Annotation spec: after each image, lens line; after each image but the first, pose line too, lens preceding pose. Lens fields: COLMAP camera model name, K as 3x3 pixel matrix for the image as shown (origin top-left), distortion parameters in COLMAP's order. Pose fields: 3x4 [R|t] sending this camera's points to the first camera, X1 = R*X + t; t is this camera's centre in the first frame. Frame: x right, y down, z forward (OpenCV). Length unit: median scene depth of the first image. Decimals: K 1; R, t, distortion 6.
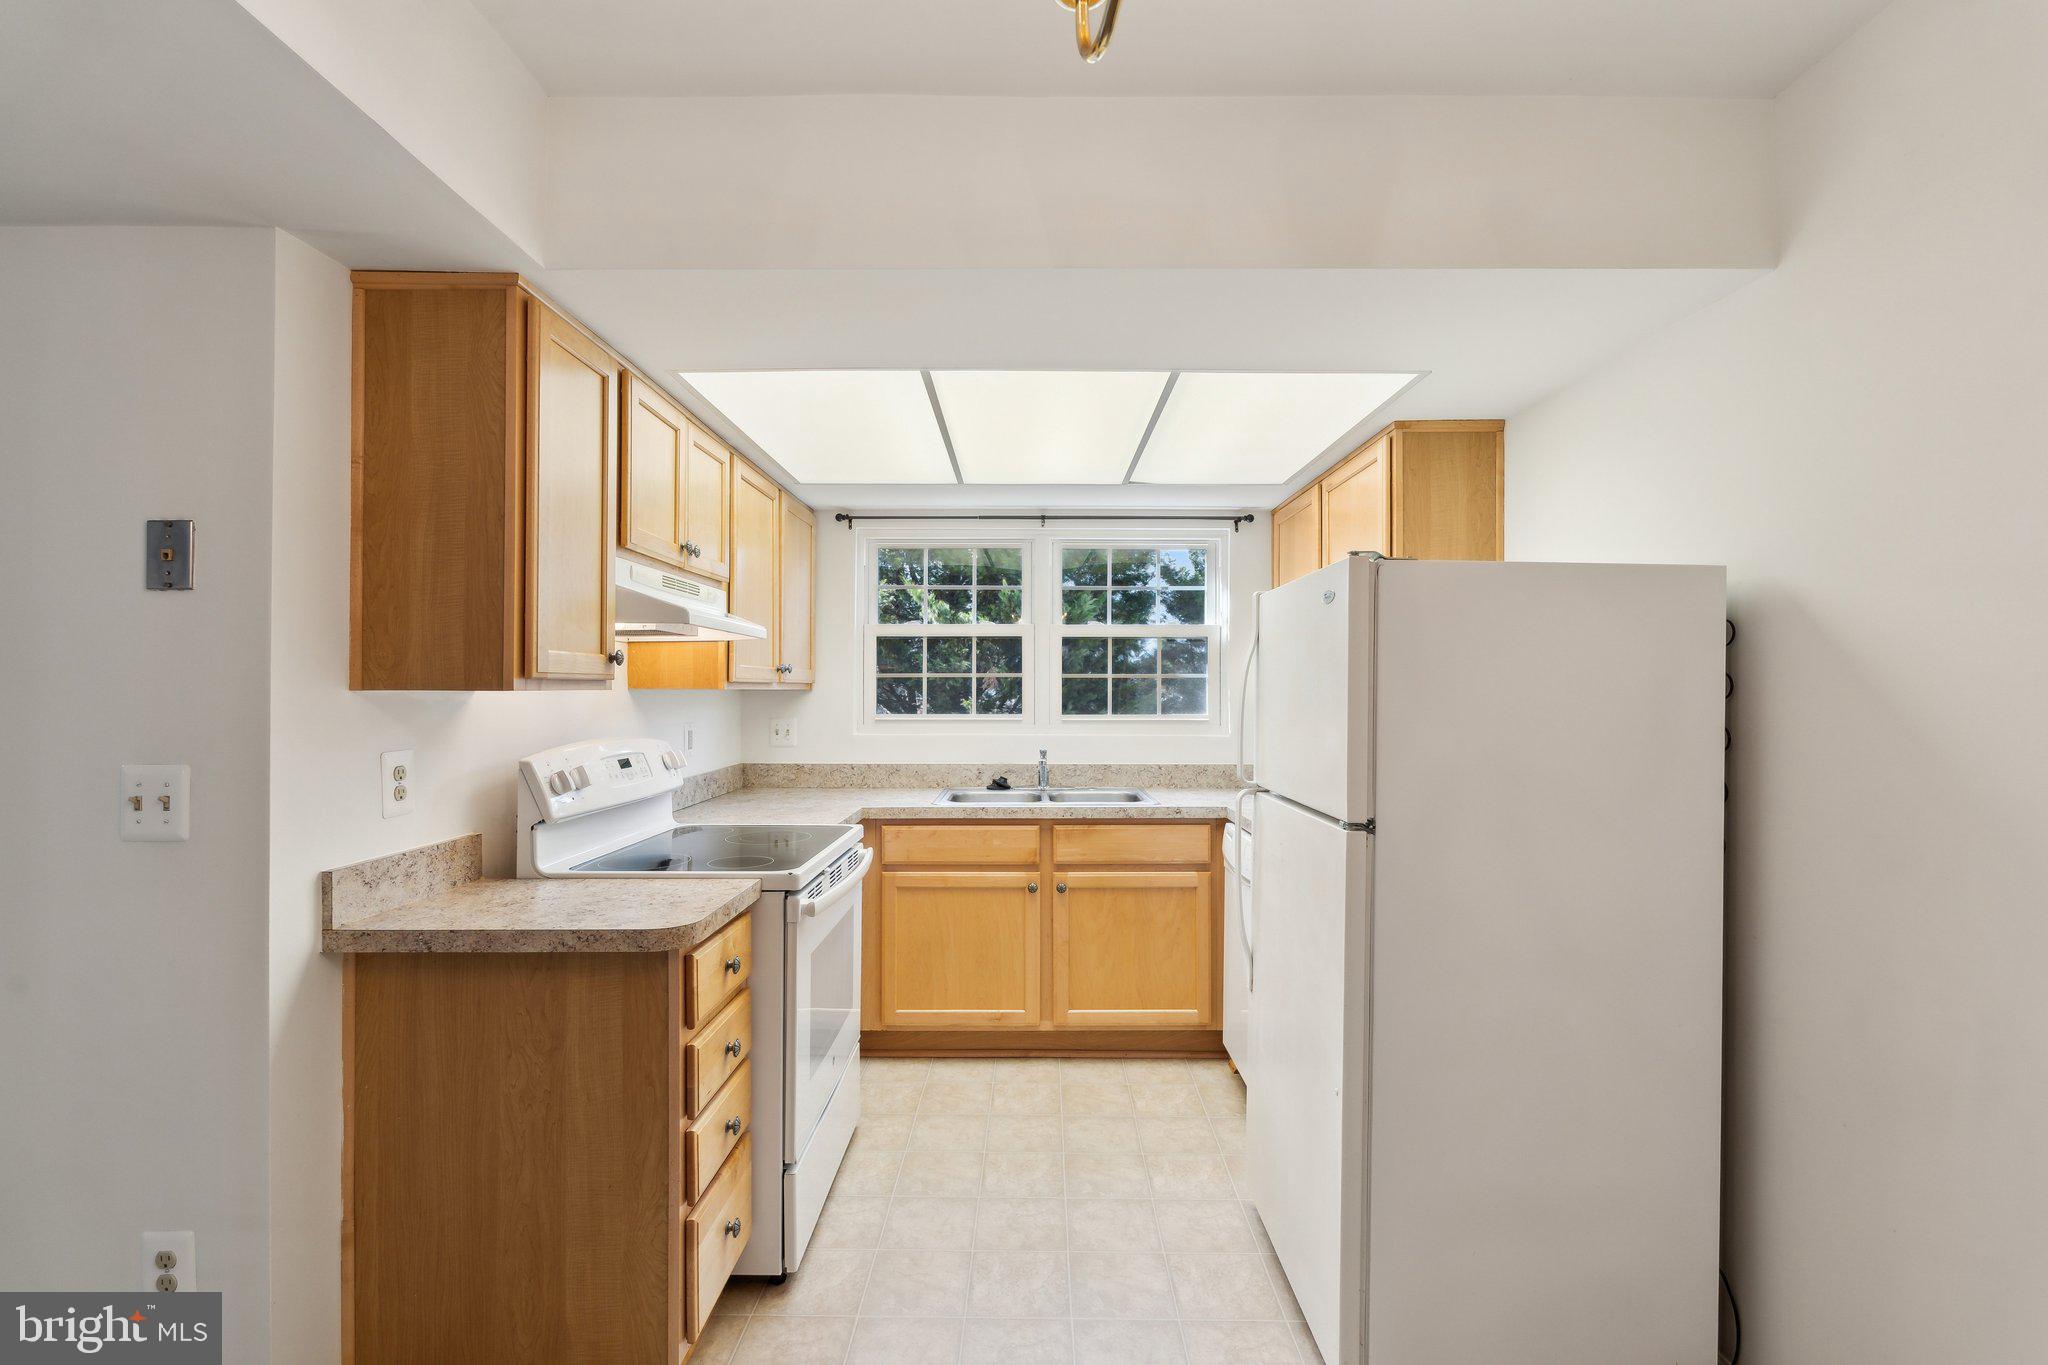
lens RADIAL K [[903.5, 0, 1024.0], [0, 903.5, 682.5], [0, 0, 1]] dist [0.000669, -0.000128]
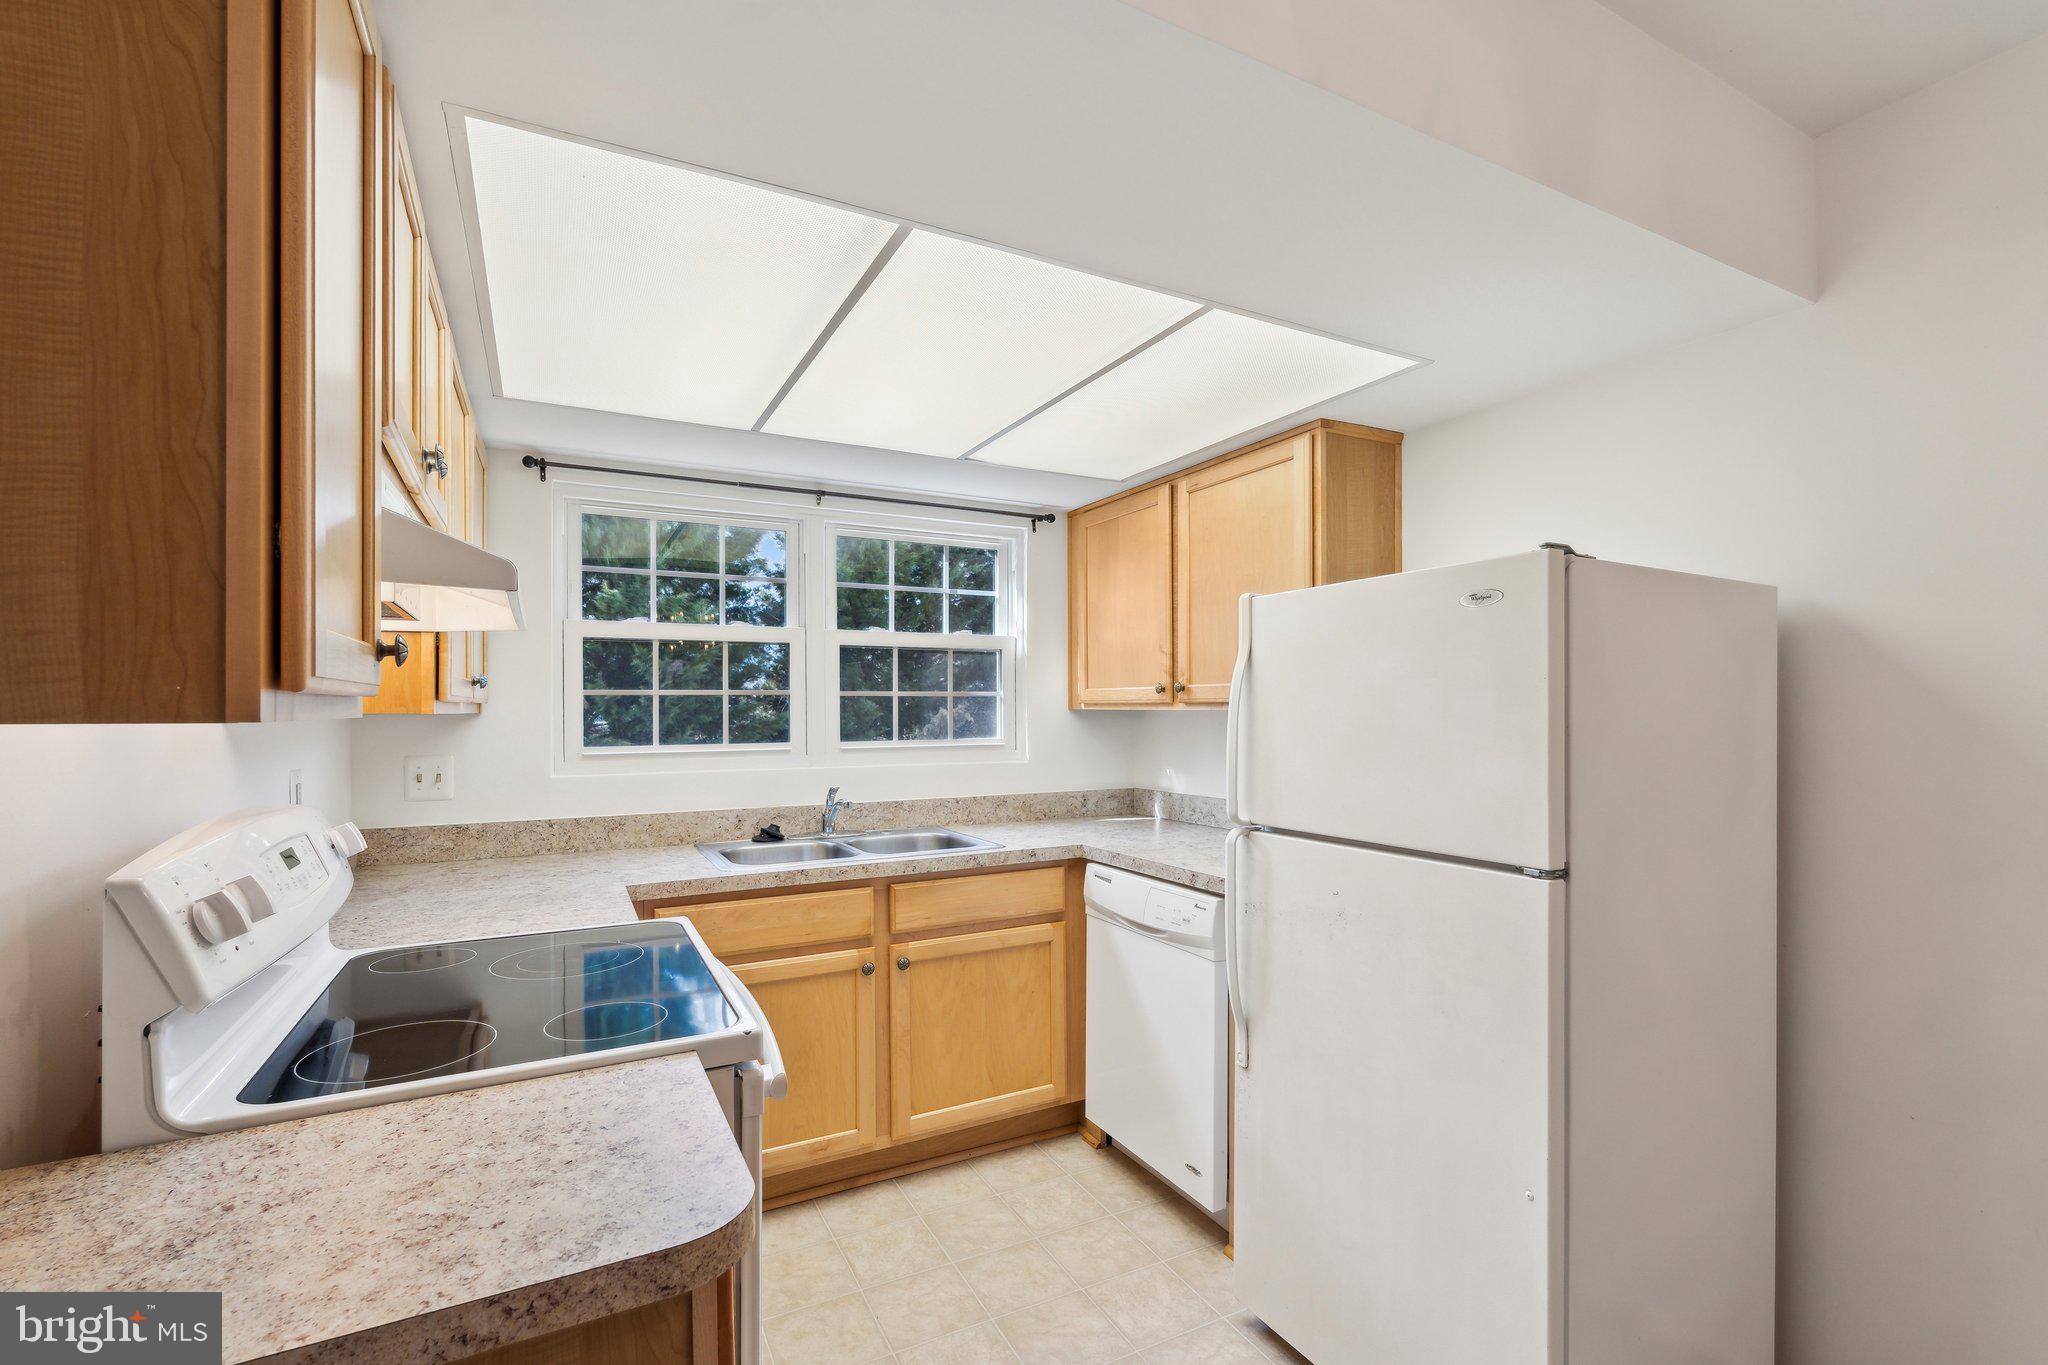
lens RADIAL K [[910.1, 0, 1023.7], [0, 910.1, 709.0], [0, 0, 1]] dist [-0.000927, -0.001161]
pose [[0.883258, -0.005301, 0.468857, -0.234773], [0.001739, 0.999966, 0.008030, 0.000227], [-0.468883, -0.006277, 0.883238, 0.254560]]
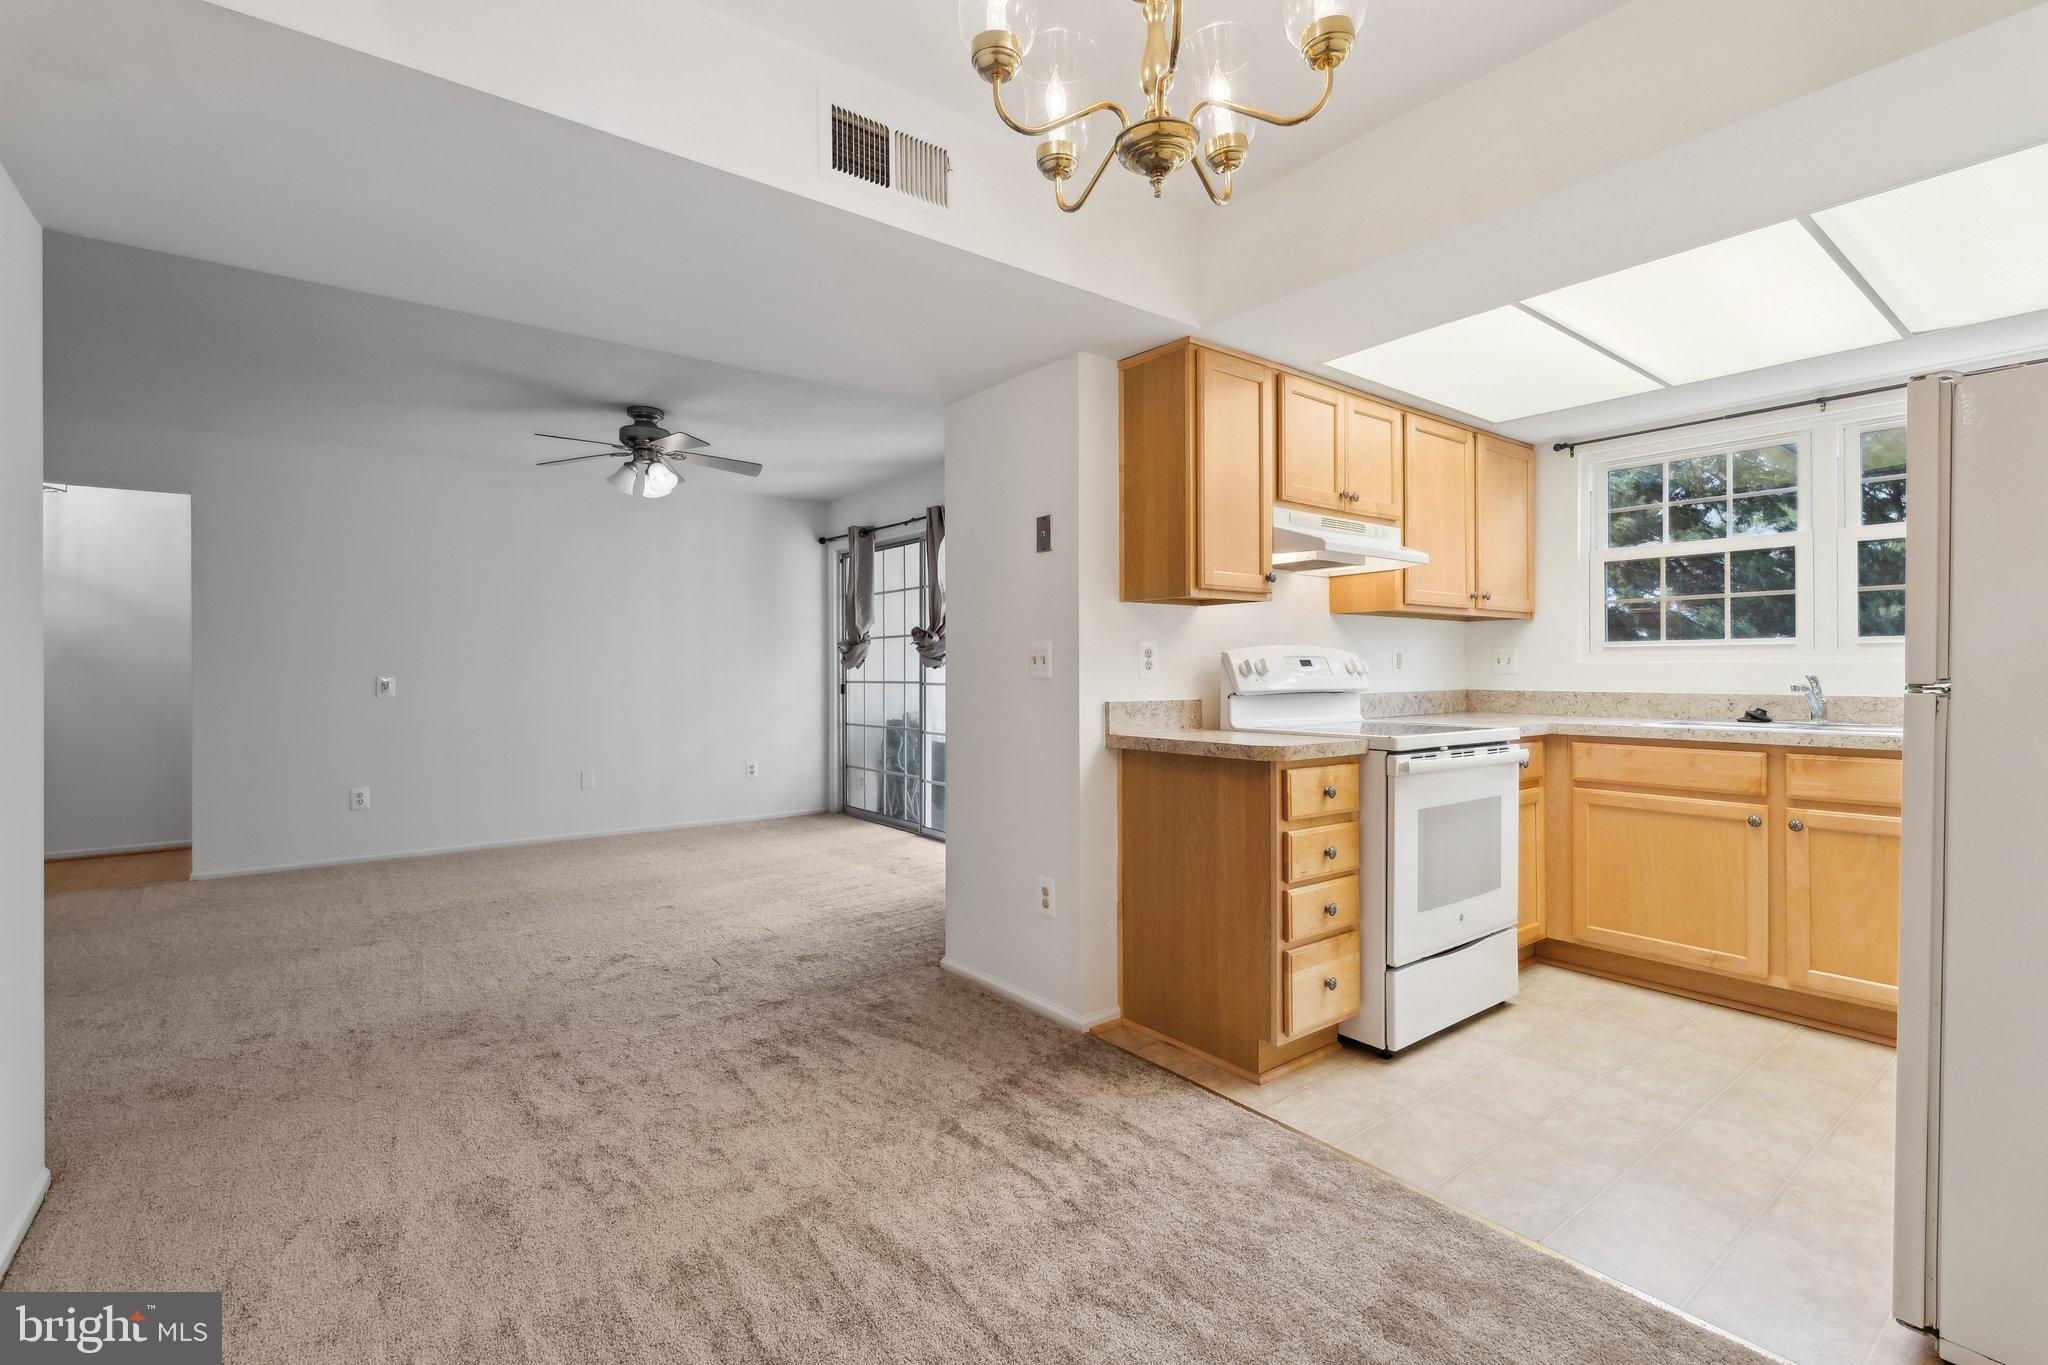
lens RADIAL K [[915.4, 0, 1027.7], [0, 915.4, 665.2], [0, 0, 1]] dist [-0.000498, -0.000080]
pose [[0.620774, -0.005972, -0.783967, 0.272023], [0.009176, 0.999958, -0.000352, 0.066817], [0.783936, -0.006976, 0.620803, -0.122089]]
